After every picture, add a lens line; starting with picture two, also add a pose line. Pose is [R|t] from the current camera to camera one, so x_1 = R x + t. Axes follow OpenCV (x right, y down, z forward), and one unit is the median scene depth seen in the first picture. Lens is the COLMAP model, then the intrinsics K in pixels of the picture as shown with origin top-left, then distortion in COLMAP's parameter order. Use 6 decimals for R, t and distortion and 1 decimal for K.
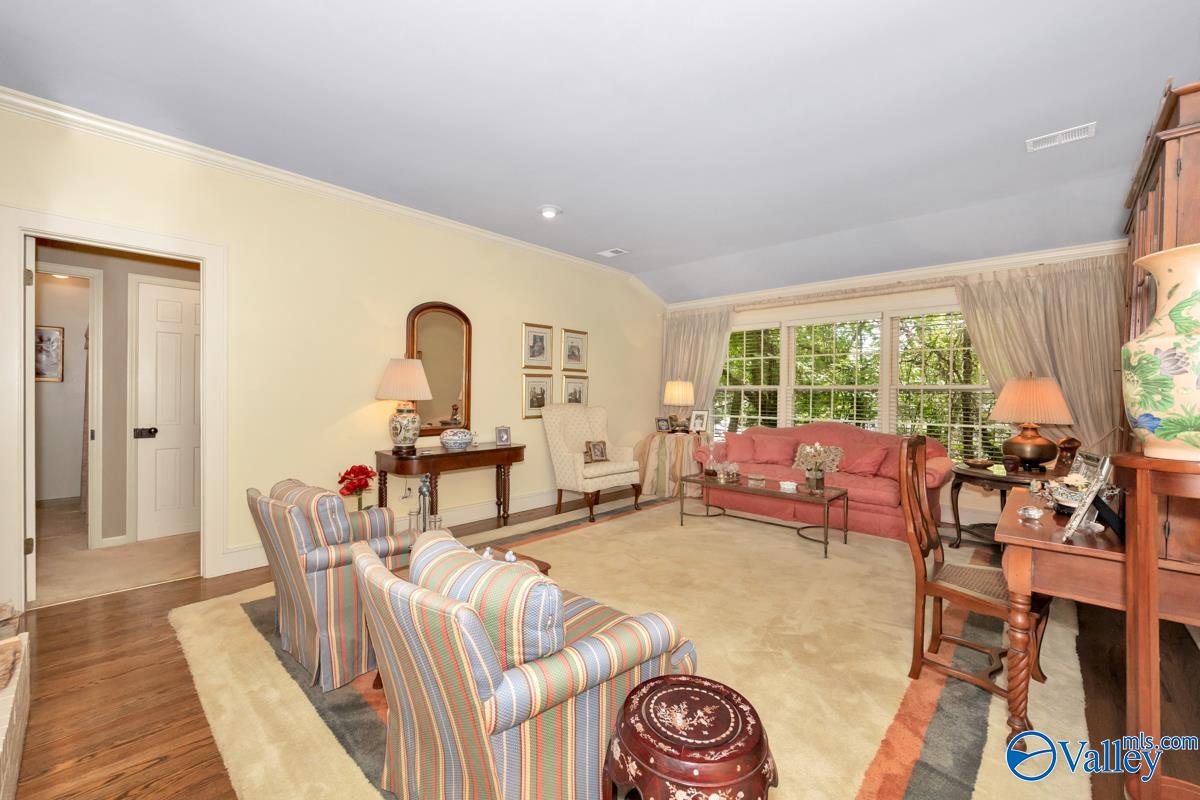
lens RADIAL K [[495.5, 0, 596.5], [0, 495.5, 397.9], [0, 0, 1]] dist [-0.000438, 0.000049]
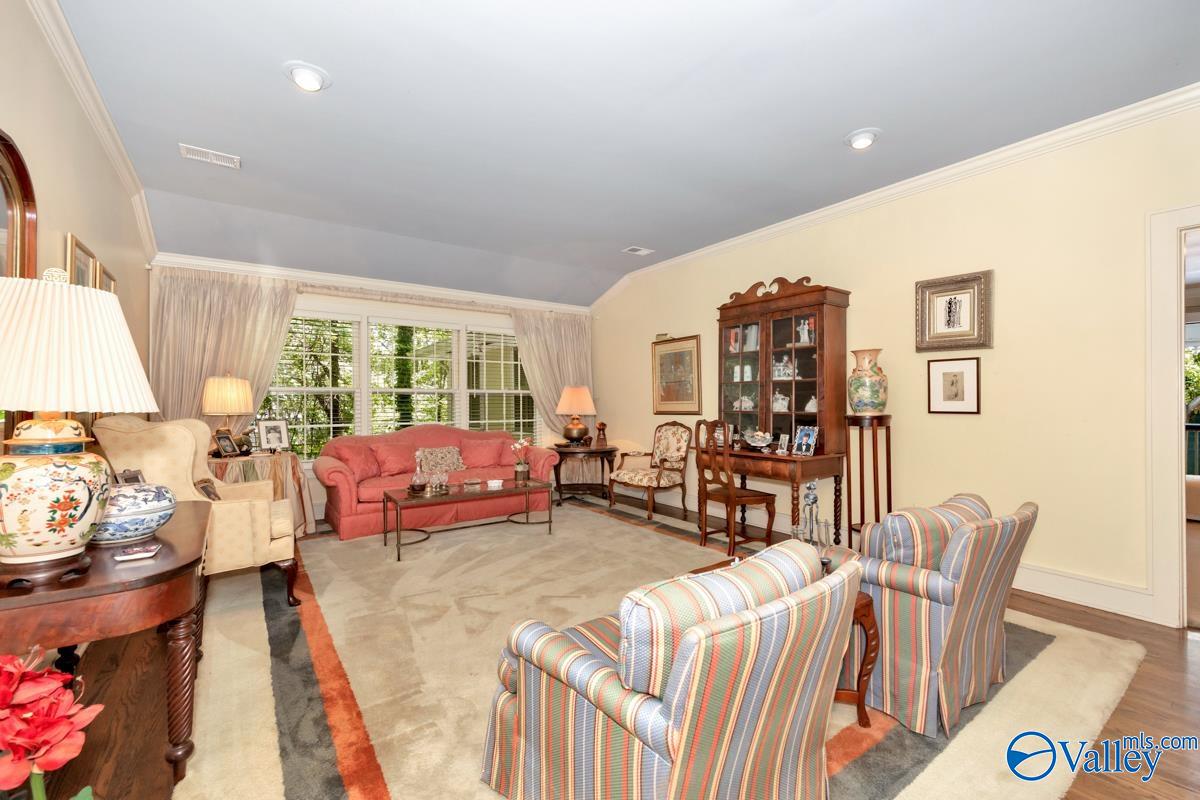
lens RADIAL K [[510.4, 0, 593.0], [0, 510.4, 401.2], [0, 0, 1]] dist [0.002525, 0.000145]
pose [[0.212609, -0.014967, 0.977023, -0.617205], [0.009453, 0.999867, 0.013260, -0.012529], [-0.977092, 0.006417, 0.212722, 0.544689]]
